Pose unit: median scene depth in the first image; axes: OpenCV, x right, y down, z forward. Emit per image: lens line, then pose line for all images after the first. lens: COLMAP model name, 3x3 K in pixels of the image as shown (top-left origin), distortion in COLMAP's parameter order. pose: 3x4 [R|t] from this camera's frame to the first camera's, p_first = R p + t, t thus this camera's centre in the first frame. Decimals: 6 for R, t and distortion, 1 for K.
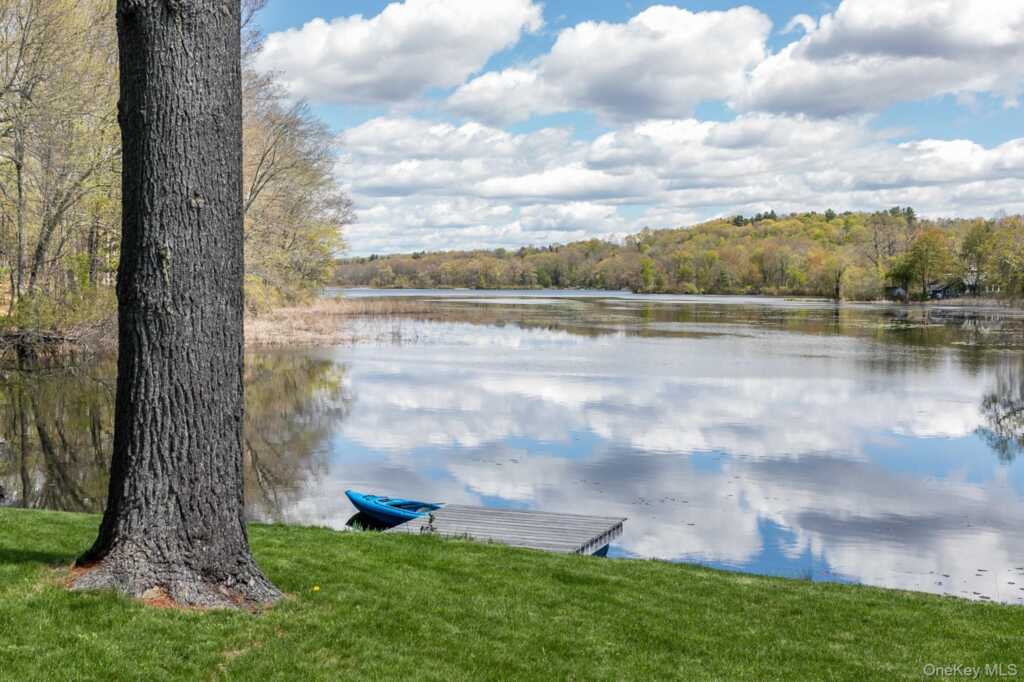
lens RADIAL K [[1245.4, 0, 512.0], [0, 1245.4, 341.0], [0, 0, 1]] dist [-0.055926, 0.000364]
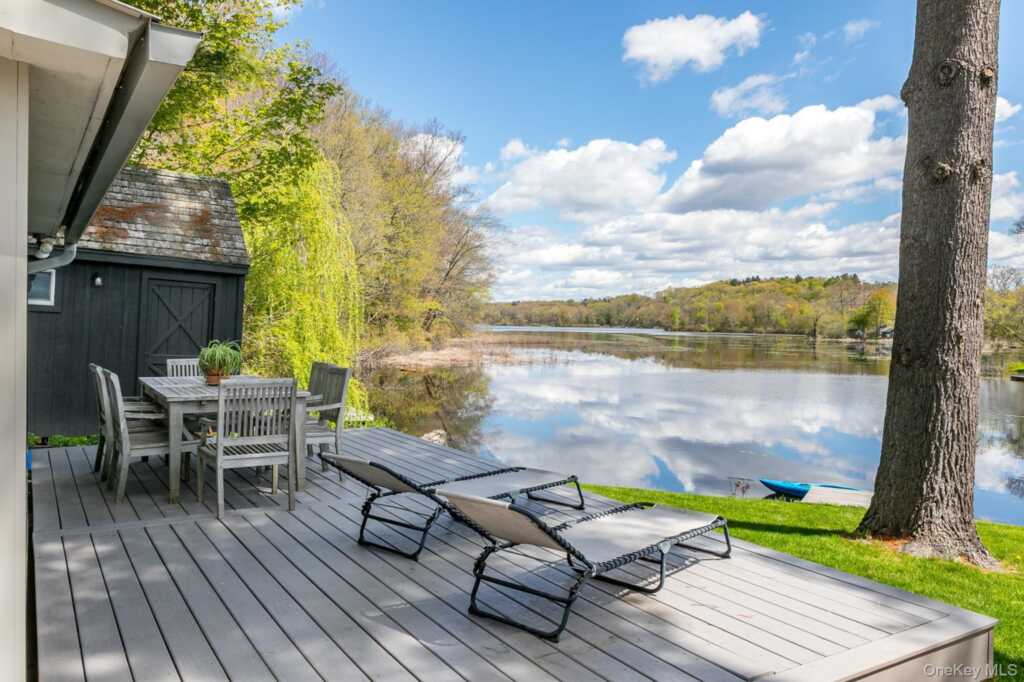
lens RADIAL K [[830.1, 0, 512.0], [0, 830.1, 341.0], [0, 0, 1]] dist [-0.006106, -0.005169]
pose [[0.996851, 0.014930, -0.077883, -0.741684], [-0.016773, 0.999593, -0.023062, -0.030109], [0.077507, 0.024295, 0.996696, -0.056342]]
